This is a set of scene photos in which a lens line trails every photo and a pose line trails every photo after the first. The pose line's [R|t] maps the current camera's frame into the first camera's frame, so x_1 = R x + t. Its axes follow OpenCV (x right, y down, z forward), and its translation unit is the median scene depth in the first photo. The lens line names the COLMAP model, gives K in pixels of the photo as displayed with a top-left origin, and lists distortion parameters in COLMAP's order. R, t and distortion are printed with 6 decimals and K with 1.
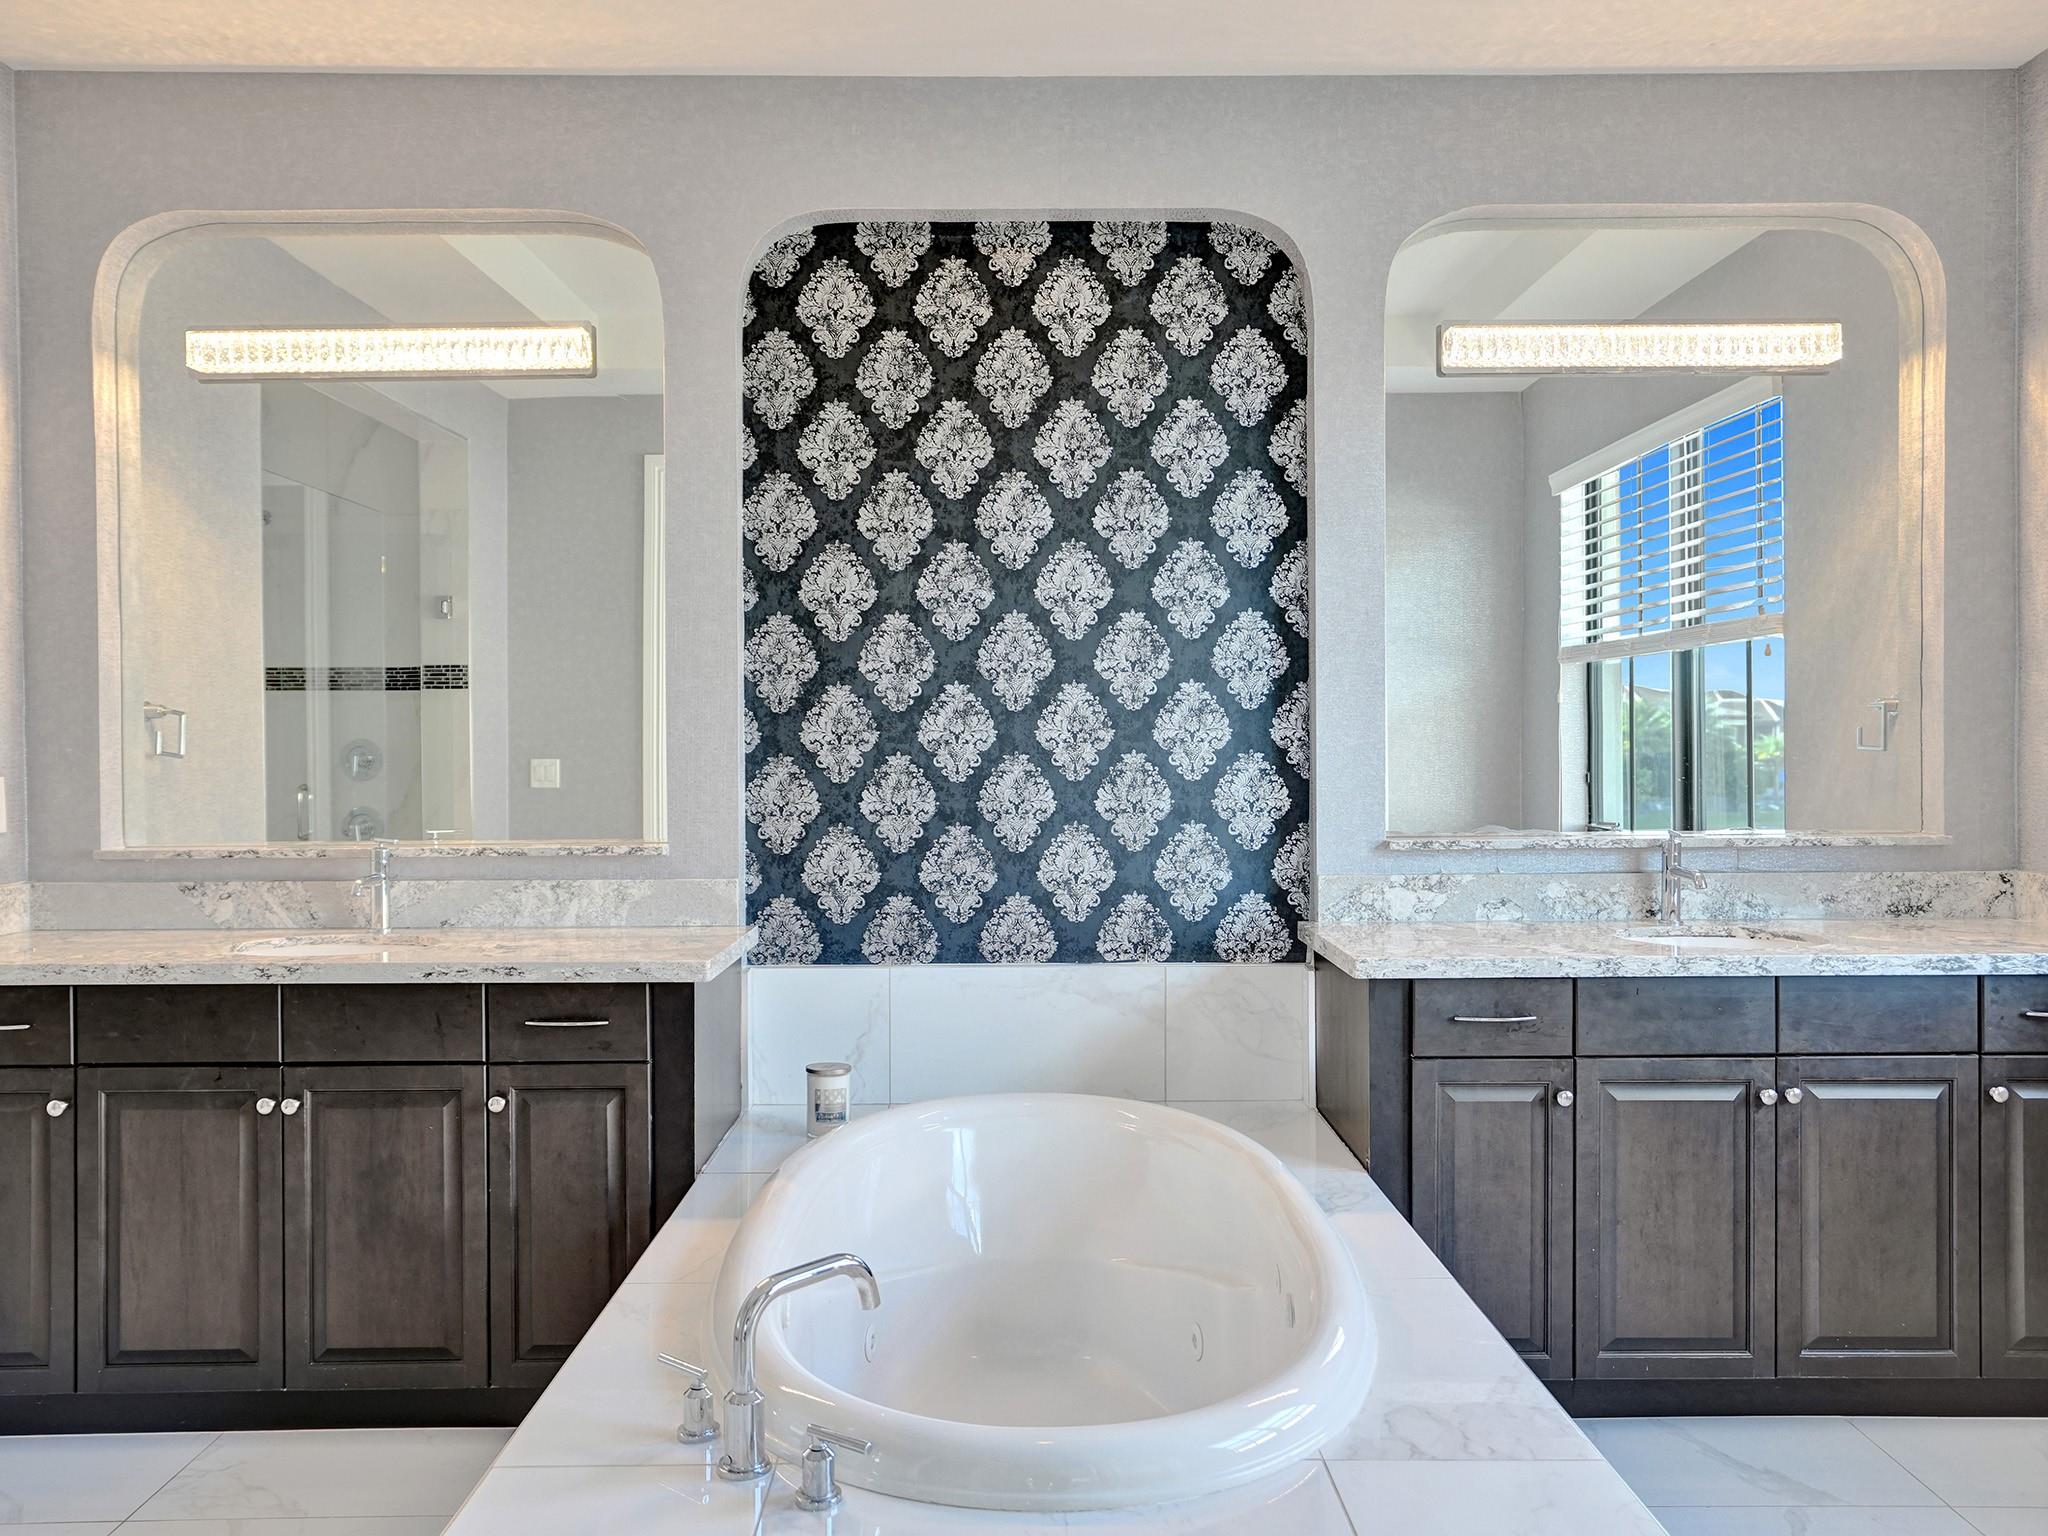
lens RADIAL K [[1625.7, 0, 1014.7], [0, 1625.7, 758.2], [0, 0, 1]] dist [0.005693, 0.023021]
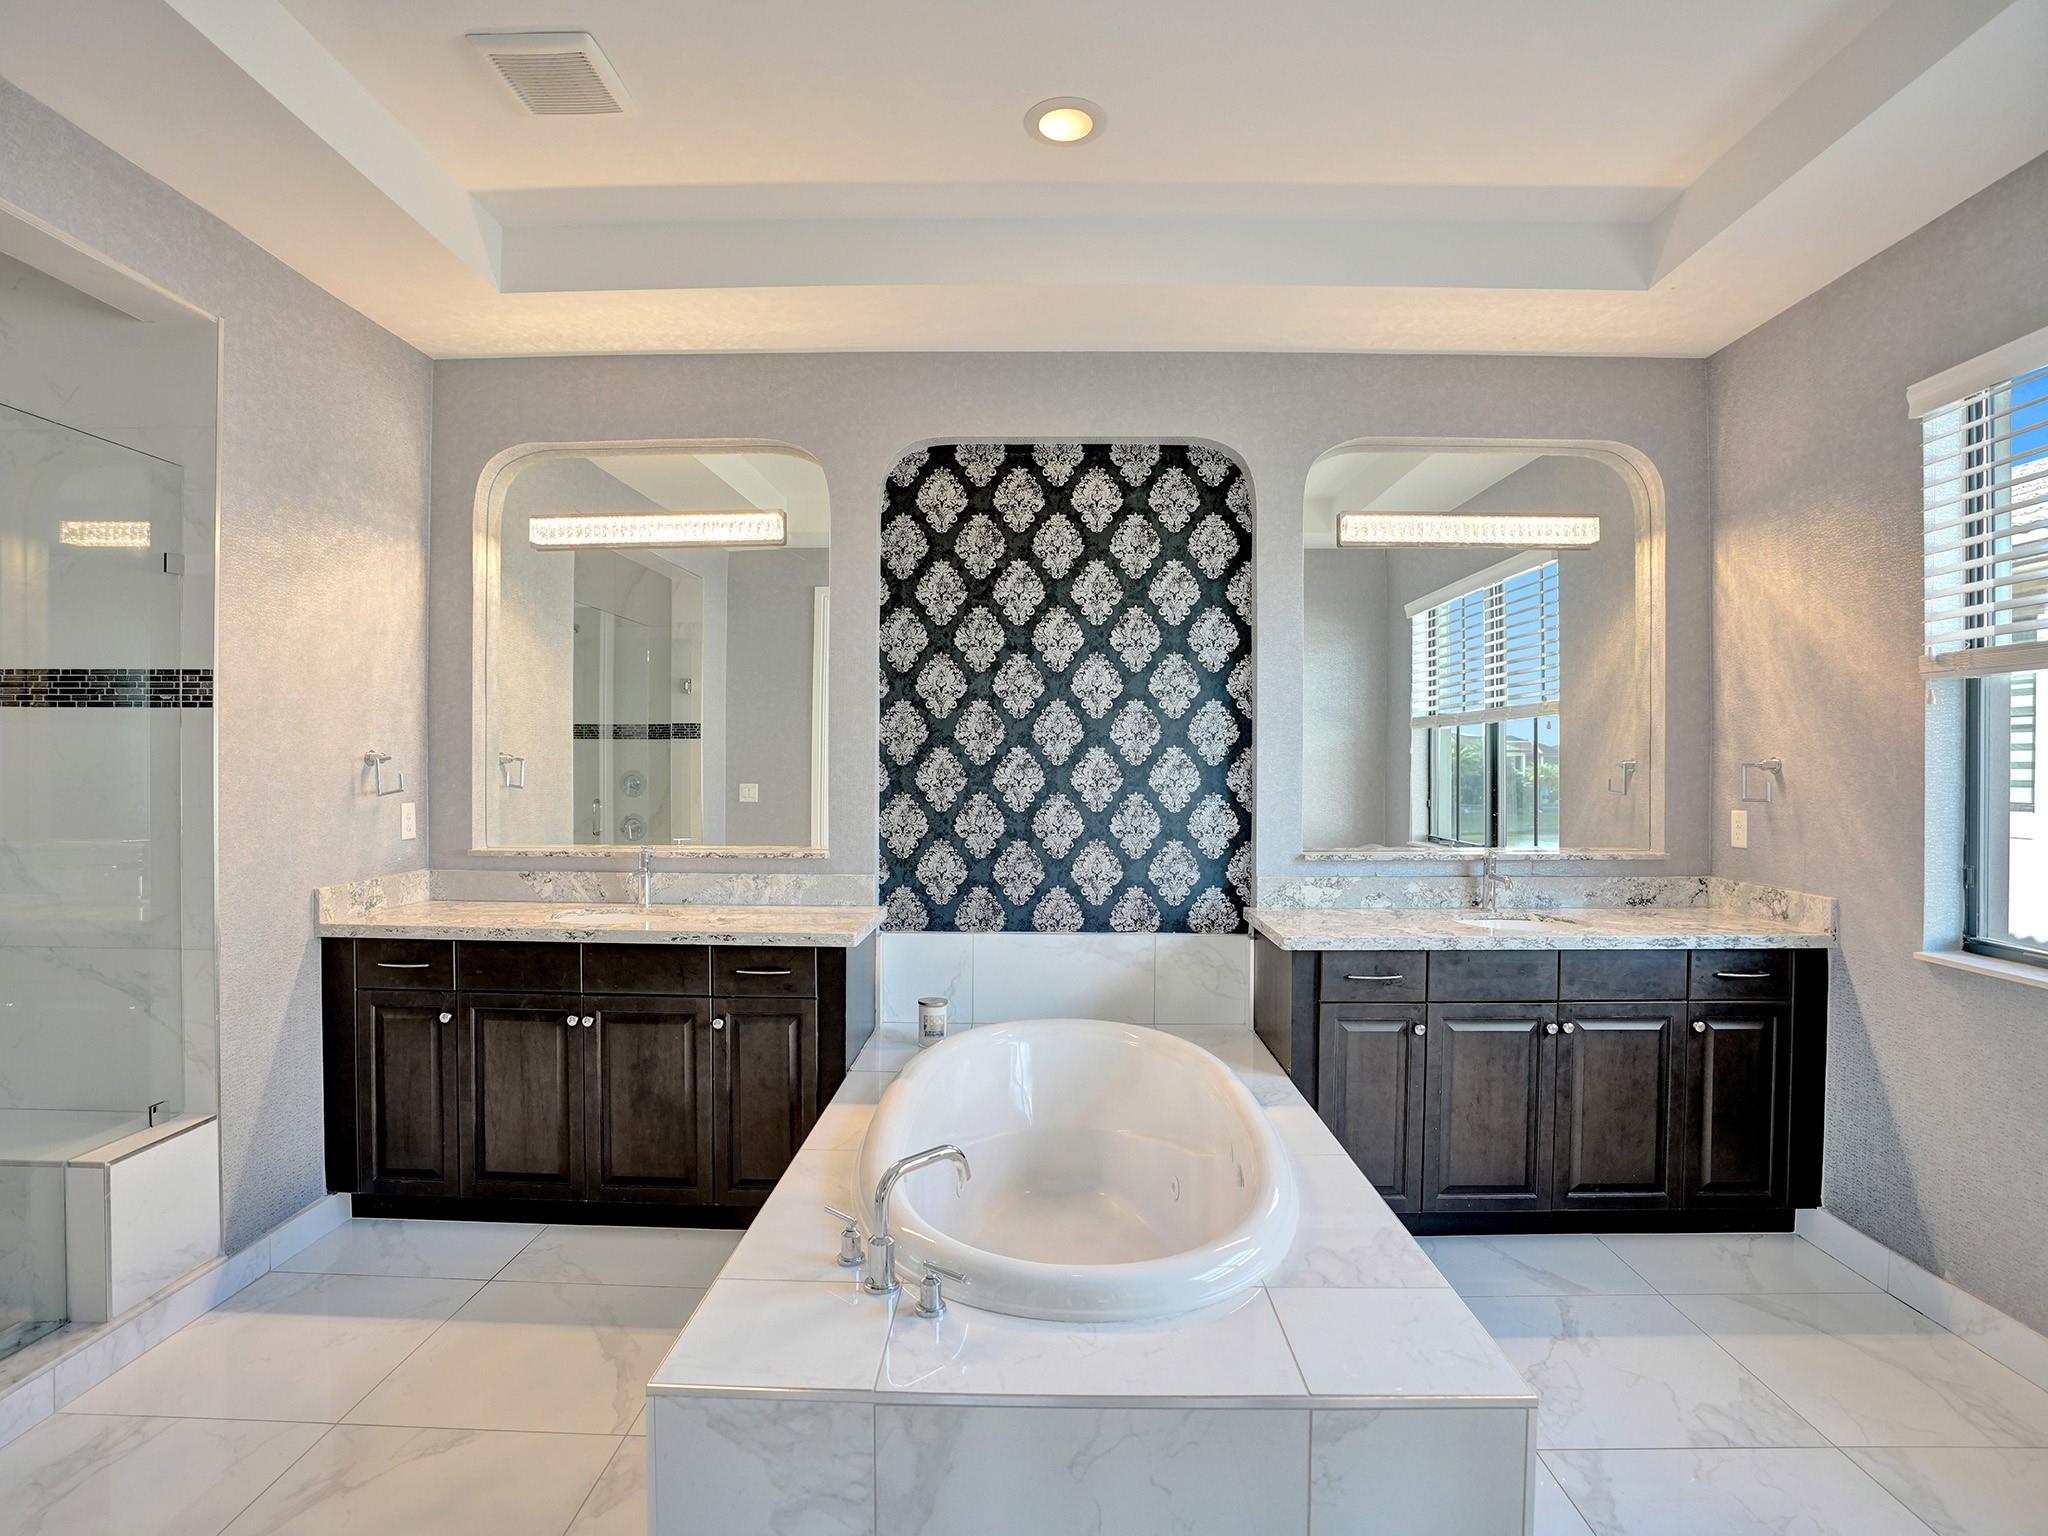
lens RADIAL K [[1058.8, 0, 1021.3], [0, 1058.8, 770.3], [0, 0, 1]] dist [-0.068219, 0.026160]
pose [[0.999602, 0.008974, -0.026758, -0.006923], [-0.009086, 0.999950, -0.004087, -0.020216], [0.026720, 0.004329, 0.999634, 0.015337]]
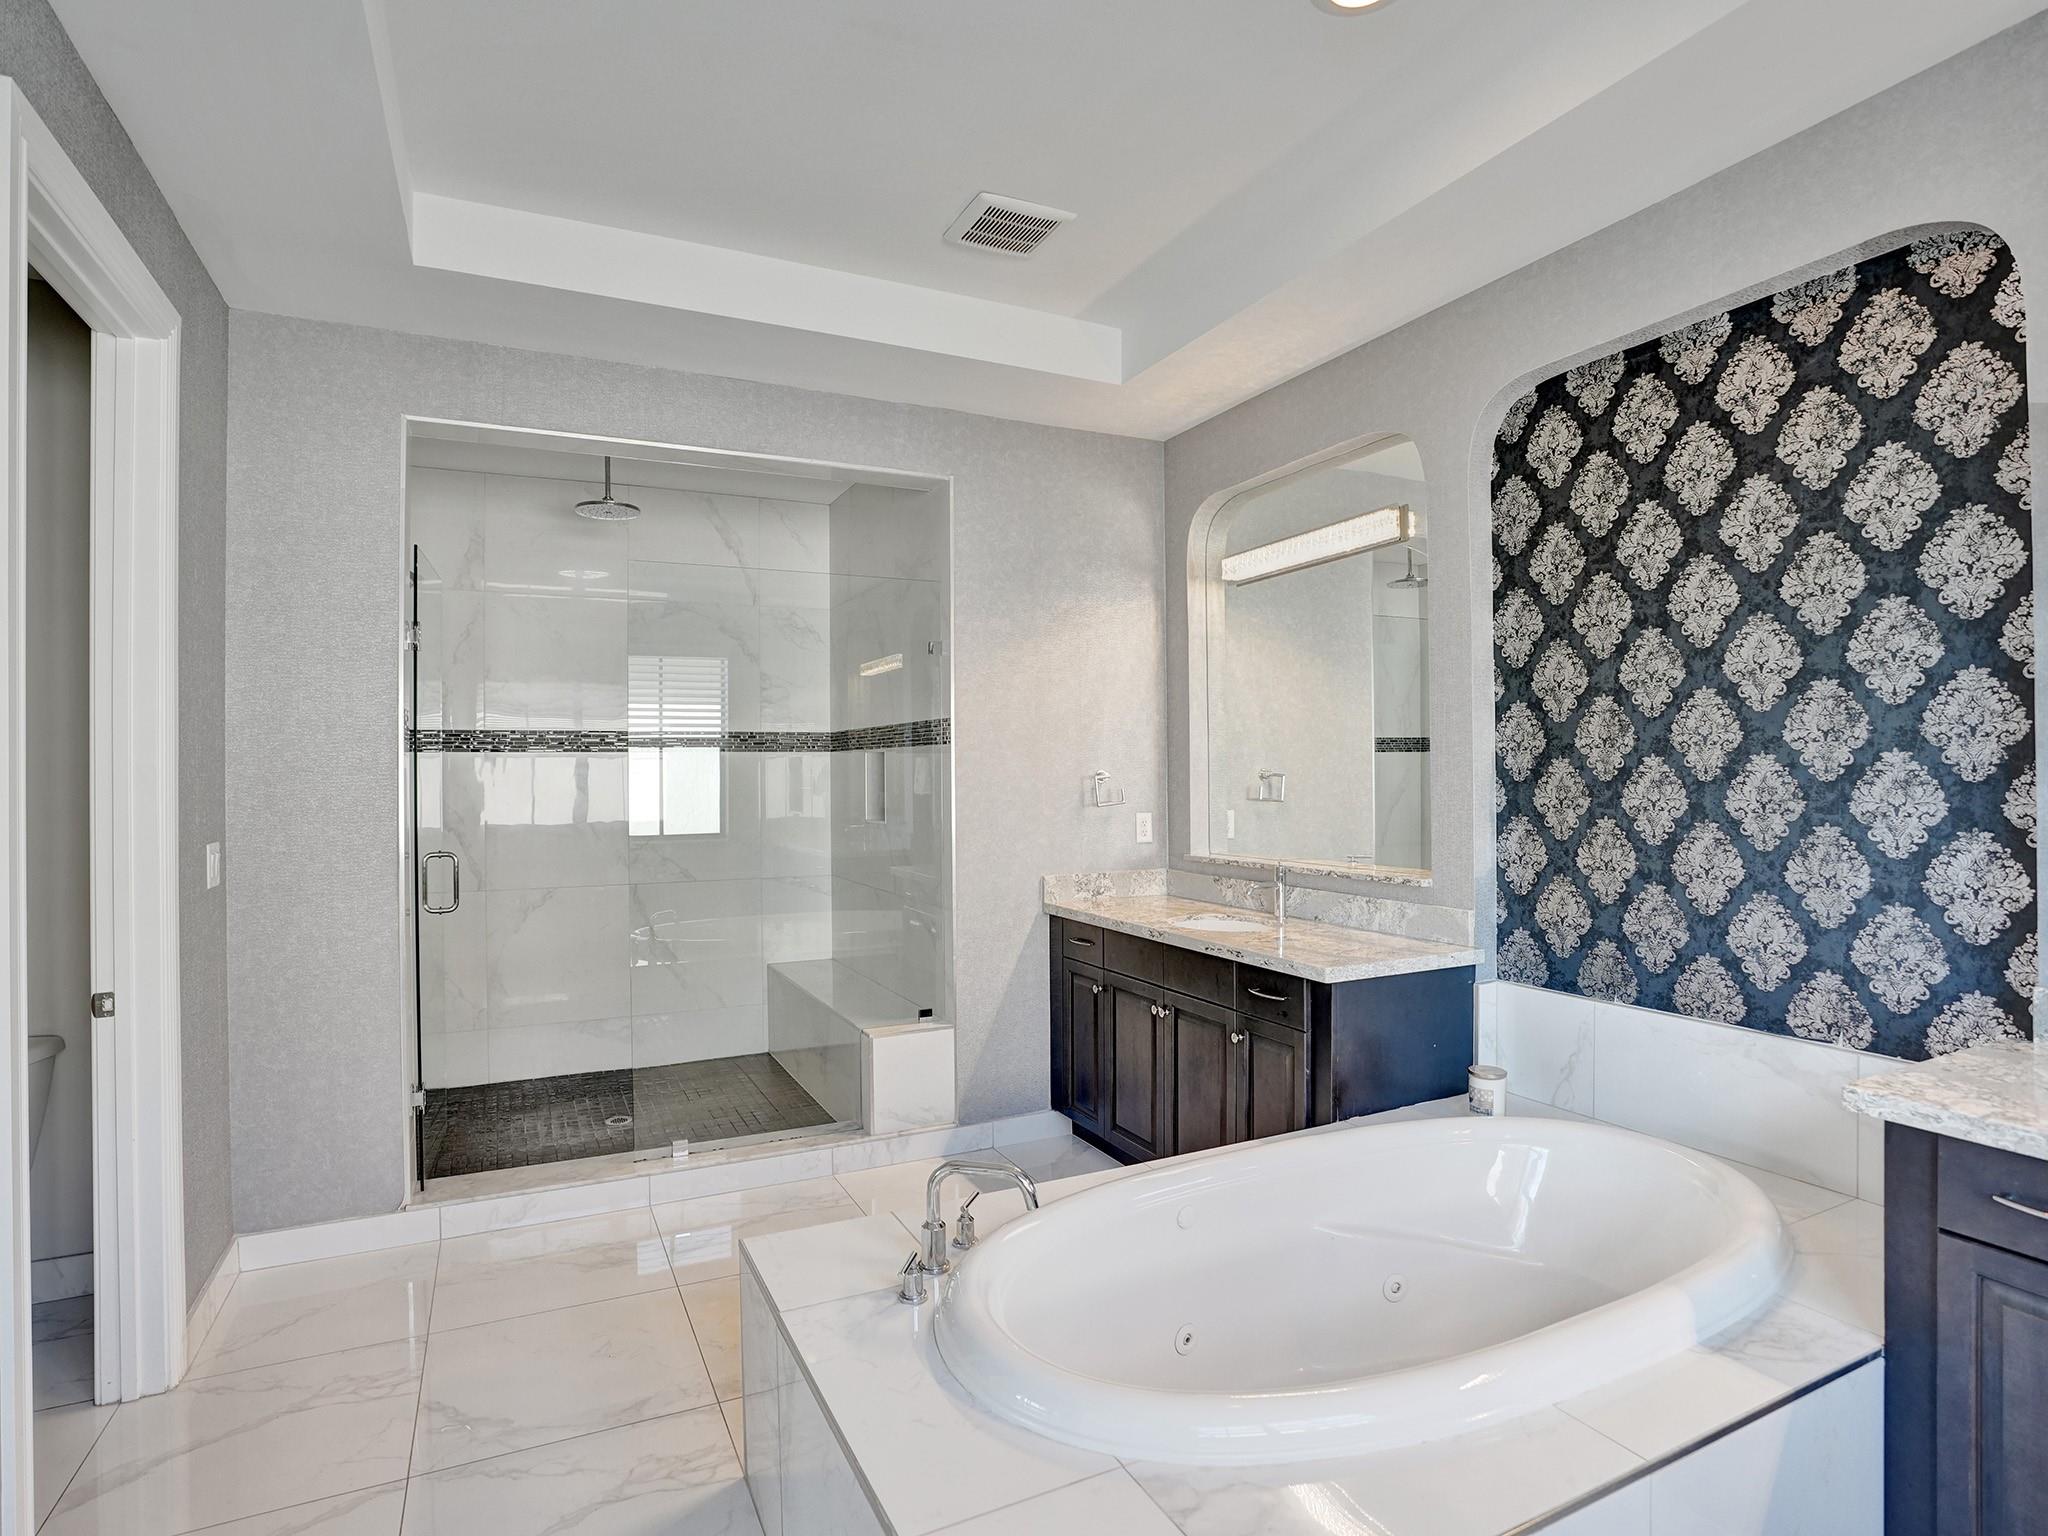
lens RADIAL K [[1058.8, 0, 1004.1], [0, 1058.8, 775.2], [0, 0, 1]] dist [-0.068219, 0.026160]
pose [[0.437983, 0.002666, -0.898979, 0.404461], [-0.002900, 0.999995, 0.001553, -0.032798], [0.898978, 0.001927, 0.437989, 0.297441]]
